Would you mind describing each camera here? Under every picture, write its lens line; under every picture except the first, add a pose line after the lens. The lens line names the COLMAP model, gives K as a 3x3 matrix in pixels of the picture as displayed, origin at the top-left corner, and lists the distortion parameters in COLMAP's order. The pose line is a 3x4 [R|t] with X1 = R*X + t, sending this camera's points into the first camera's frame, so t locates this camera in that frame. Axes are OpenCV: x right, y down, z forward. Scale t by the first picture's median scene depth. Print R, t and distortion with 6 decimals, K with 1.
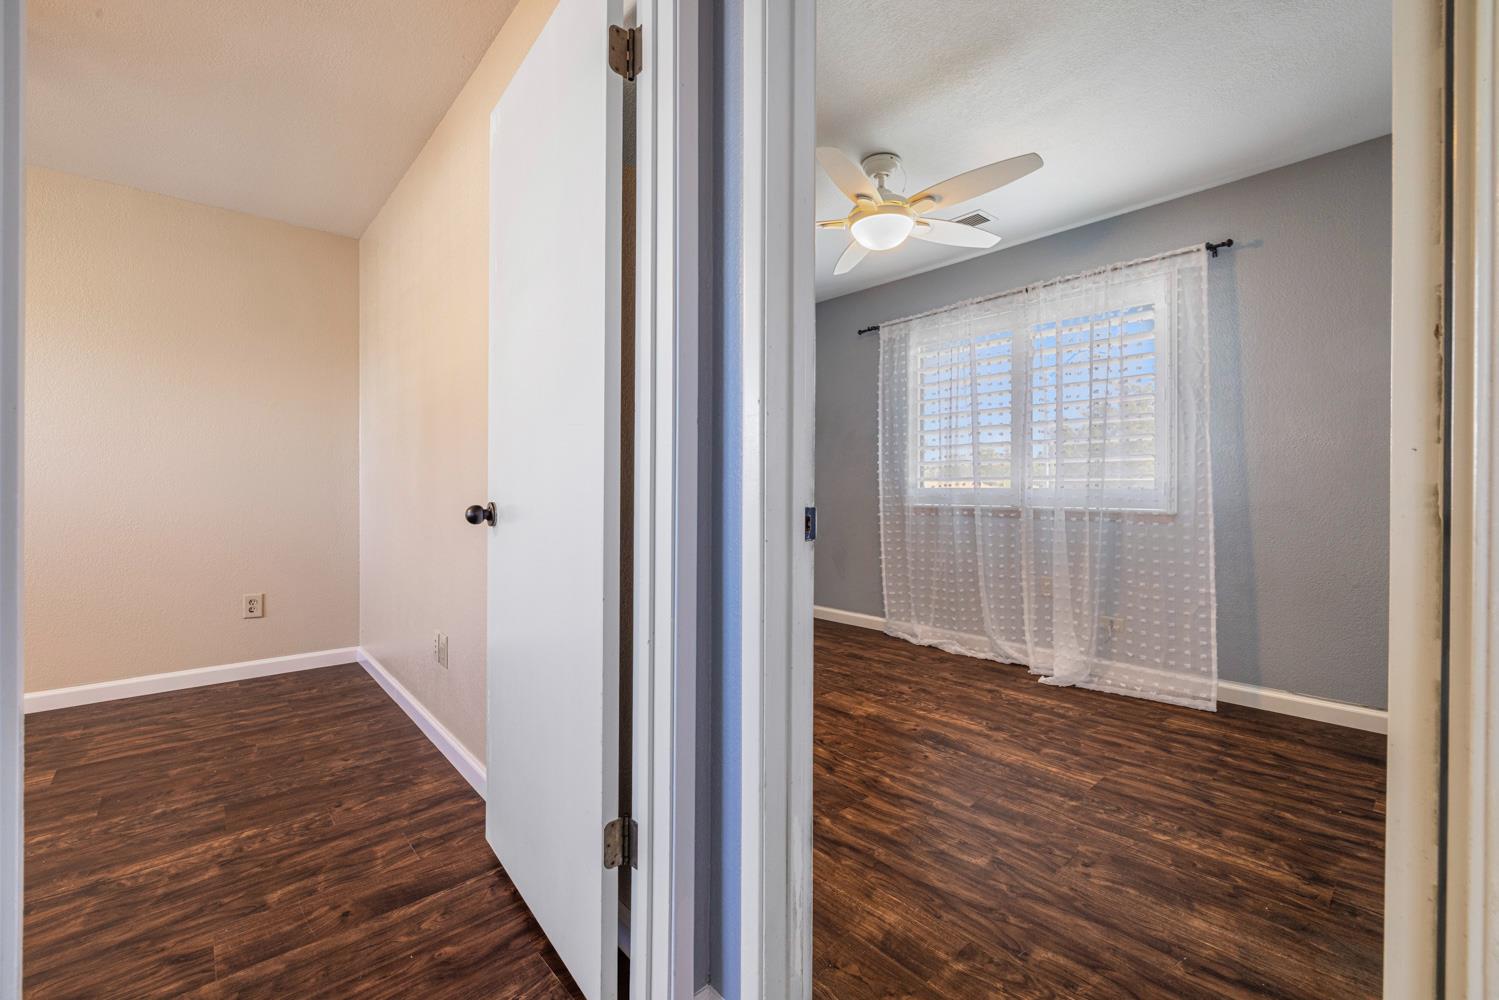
lens RADIAL K [[627.4, 0, 742.7], [0, 627.4, 489.2], [0, 0, 1]] dist [0.002533, -0.001041]
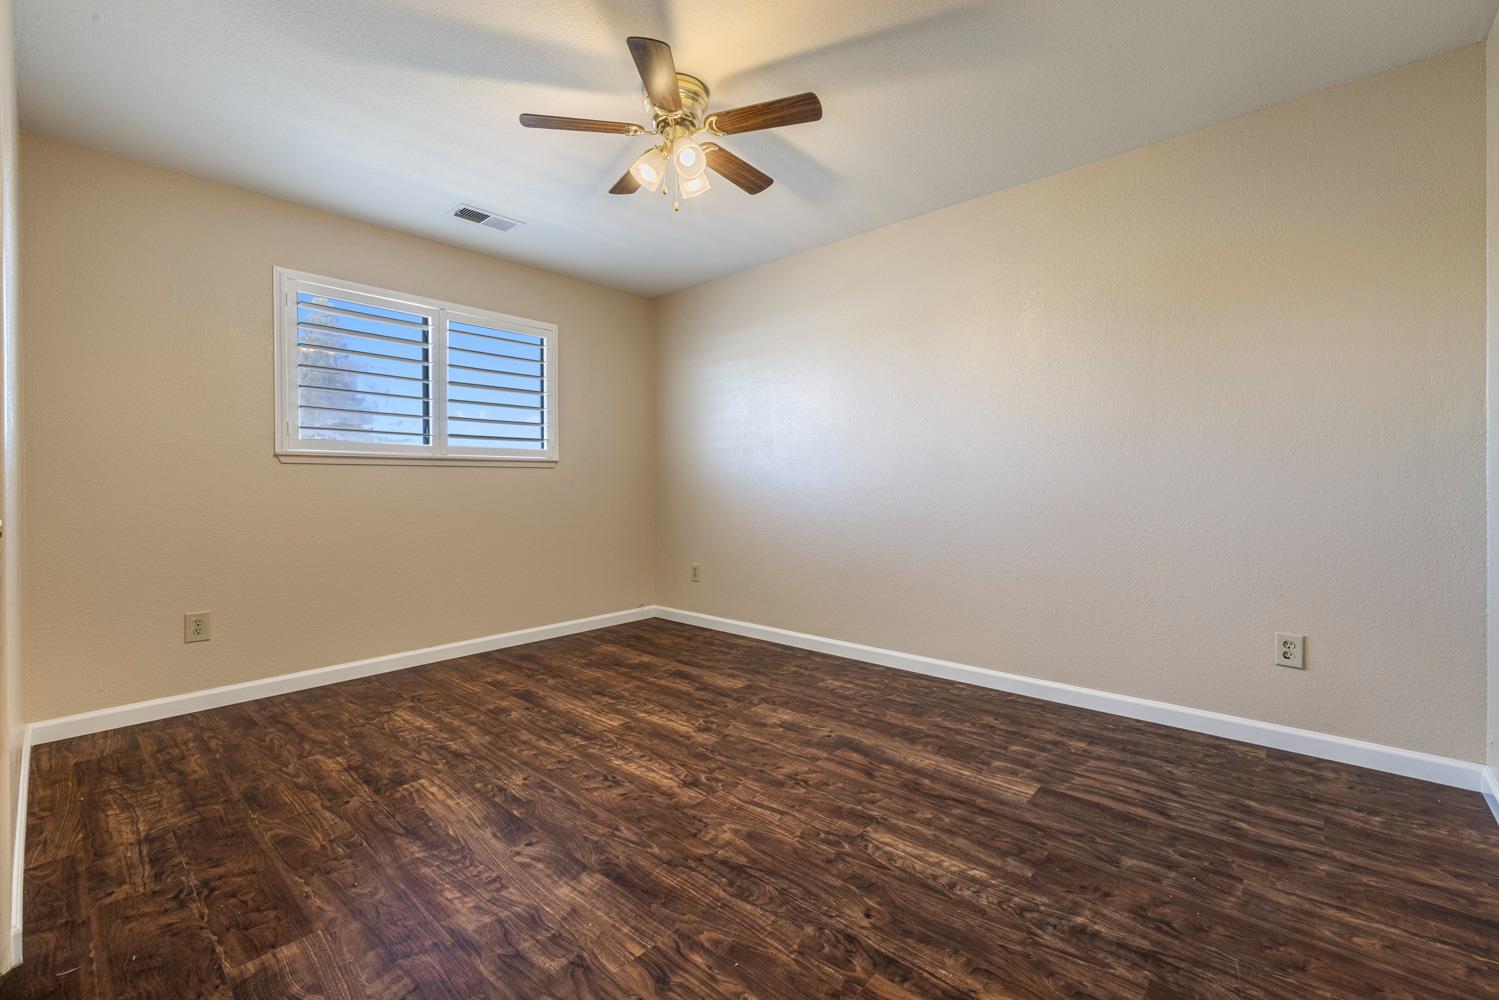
lens RADIAL K [[627.4, 0, 744.5], [0, 627.4, 487.2], [0, 0, 1]] dist [0.002533, -0.001041]
pose [[0.104974, -0.000079, -0.994475, -0.243338], [0.006154, 0.999981, 0.000571, -0.007838], [0.994456, -0.006180, 0.104972, 0.565430]]
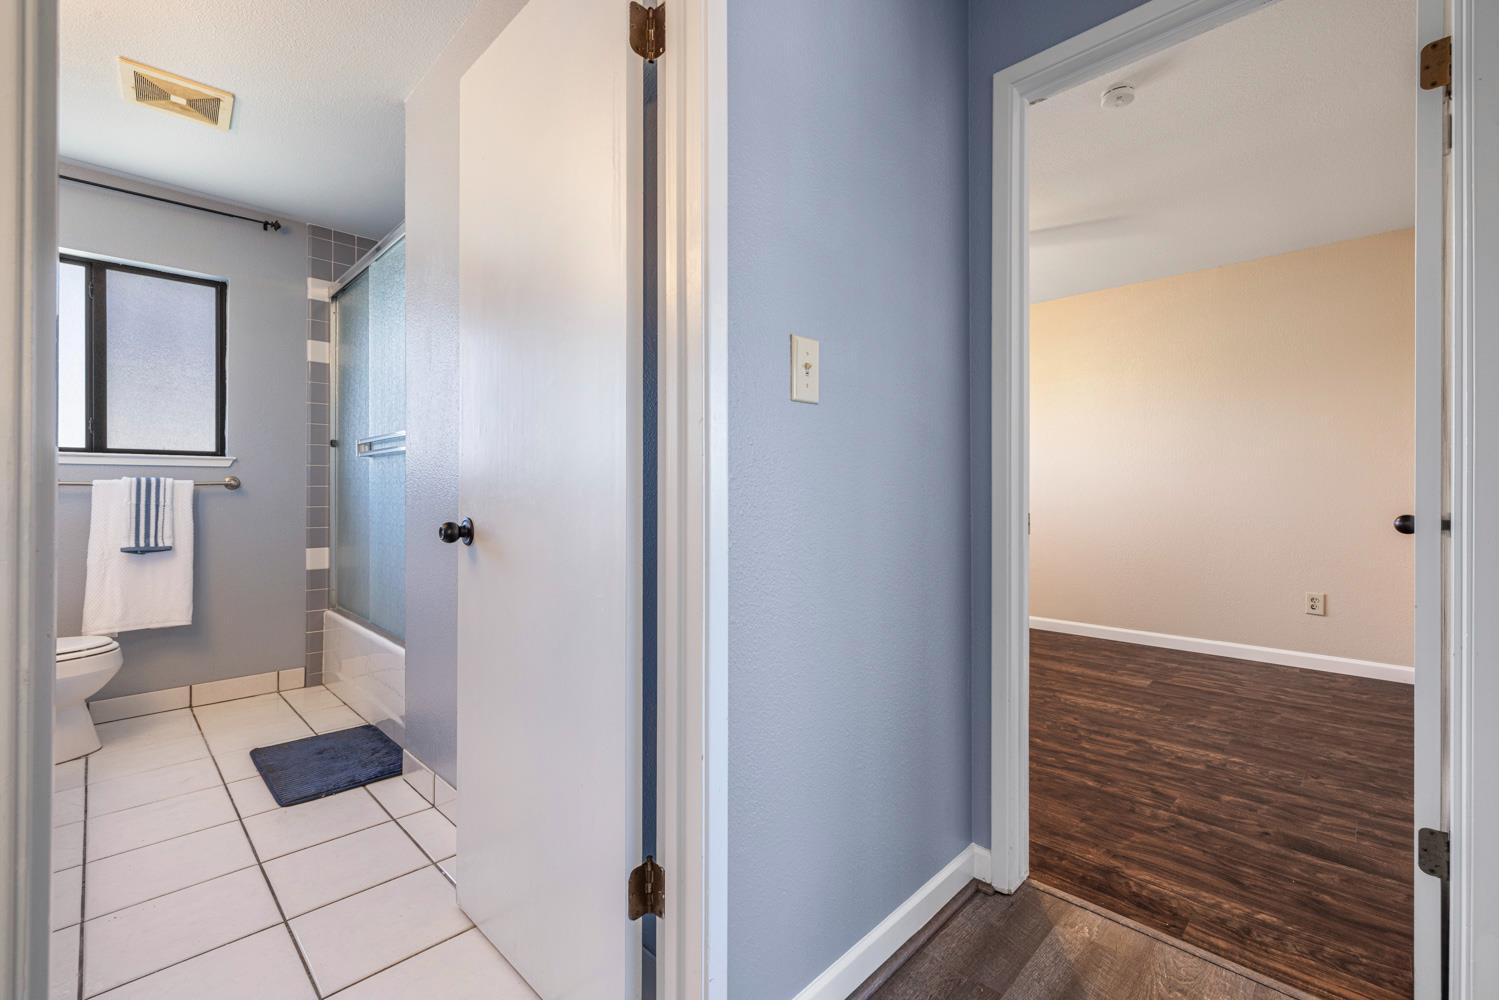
lens RADIAL K [[627.4, 0, 747.7], [0, 627.4, 493.6], [0, 0, 1]] dist [0.002533, -0.001041]
pose [[0.060530, -0.003844, -0.998159, 0.468452], [0.000155, 0.999993, -0.003842, -0.004886], [0.998166, 0.000077, 0.060530, -0.100337]]
